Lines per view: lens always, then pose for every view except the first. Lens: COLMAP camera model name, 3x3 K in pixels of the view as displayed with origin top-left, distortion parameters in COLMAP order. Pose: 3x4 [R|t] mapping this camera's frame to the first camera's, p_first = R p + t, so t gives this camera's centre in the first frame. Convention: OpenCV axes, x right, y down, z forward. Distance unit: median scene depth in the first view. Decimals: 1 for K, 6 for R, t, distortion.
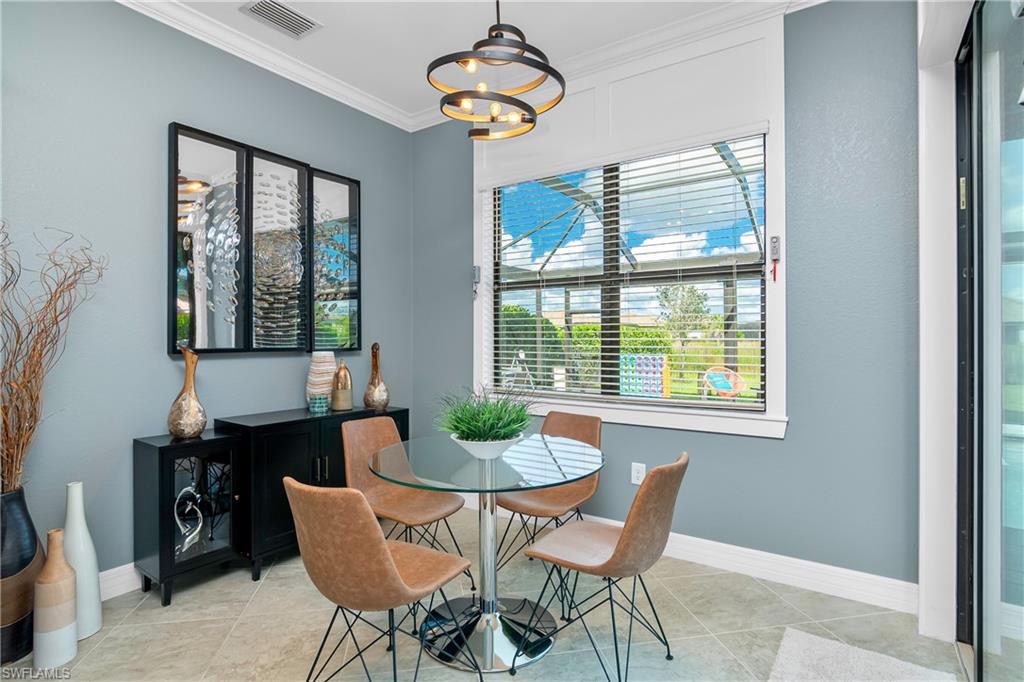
lens RADIAL K [[517.7, 0, 513.2], [0, 517.7, 339.4], [0, 0, 1]] dist [-0.003349, 0.001060]
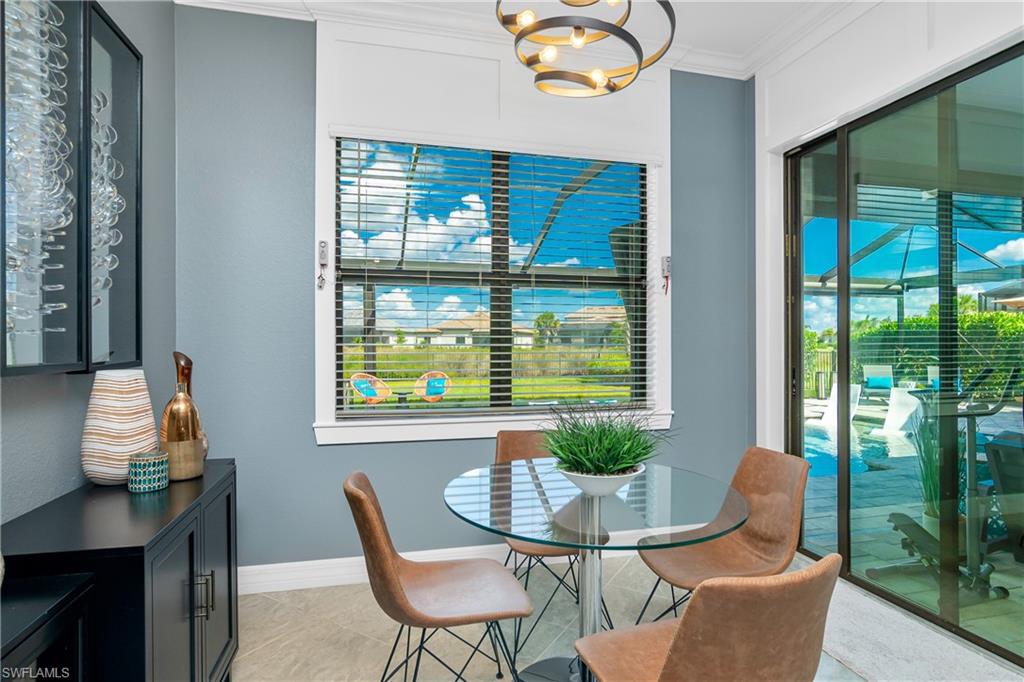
lens RADIAL K [[546.5, 0, 513.1], [0, 546.5, 344.4], [0, 0, 1]] dist [-0.006866, -0.000369]
pose [[0.671635, -0.000451, 0.740882, -0.497973], [0.001315, 0.999999, -0.000583, -0.000428], [-0.740881, 0.001366, 0.671635, 0.339467]]
